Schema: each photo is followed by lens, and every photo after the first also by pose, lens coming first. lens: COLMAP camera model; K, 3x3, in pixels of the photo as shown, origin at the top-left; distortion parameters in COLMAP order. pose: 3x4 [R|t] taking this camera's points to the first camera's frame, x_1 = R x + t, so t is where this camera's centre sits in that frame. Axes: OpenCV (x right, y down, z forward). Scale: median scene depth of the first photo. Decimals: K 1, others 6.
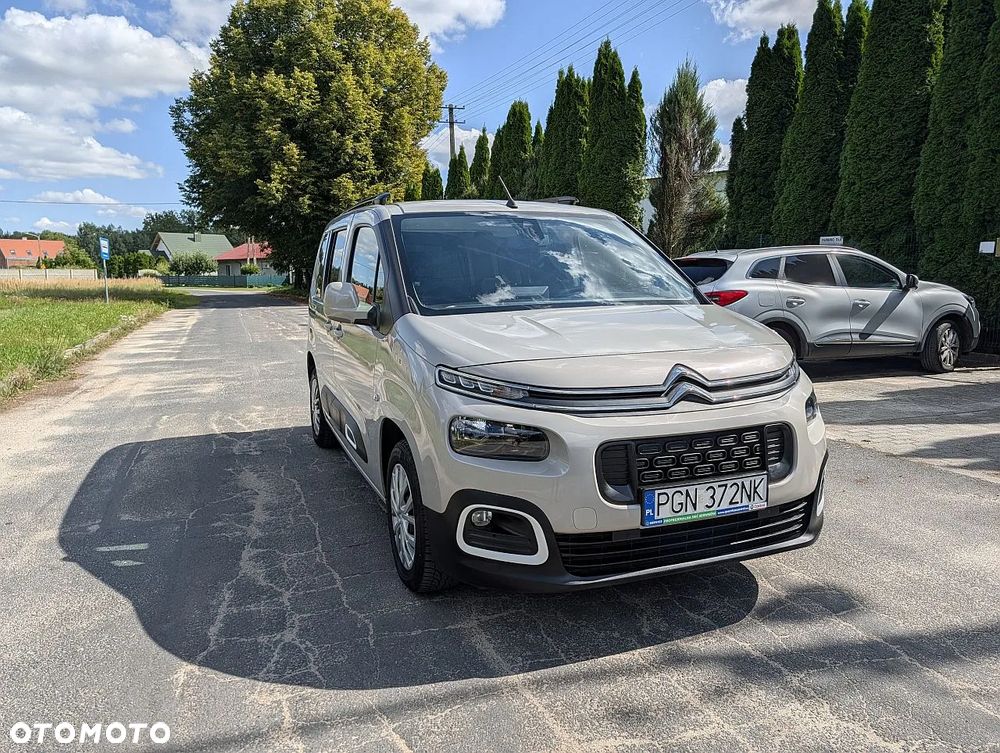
lens RADIAL K [[716.7, 0, 493.0], [0, 716.7, 376.7], [0, 0, 1]] dist [0.011012, -0.005083]
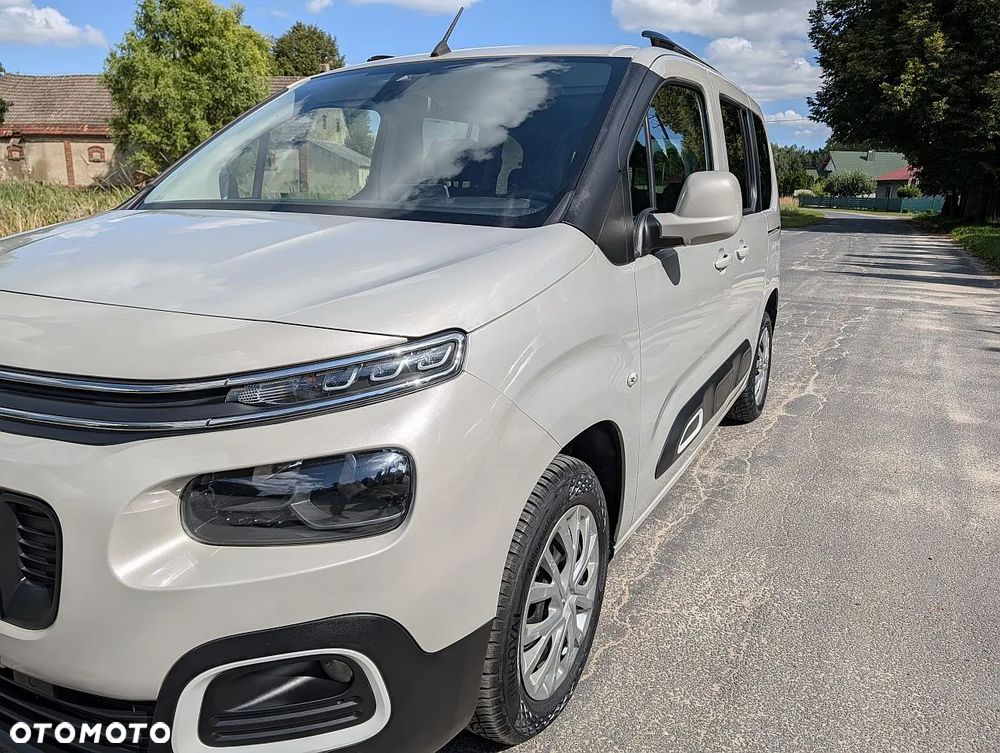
lens RADIAL K [[722.2, 0, 496.6], [0, 722.2, 368.3], [0, 0, 1]] dist [0.000626, -0.002239]
pose [[0.646511, 0.204329, -0.735032, 0.233363], [-0.135659, 0.978902, 0.152800, -0.029161], [0.750746, 0.000926, 0.660590, 0.247706]]
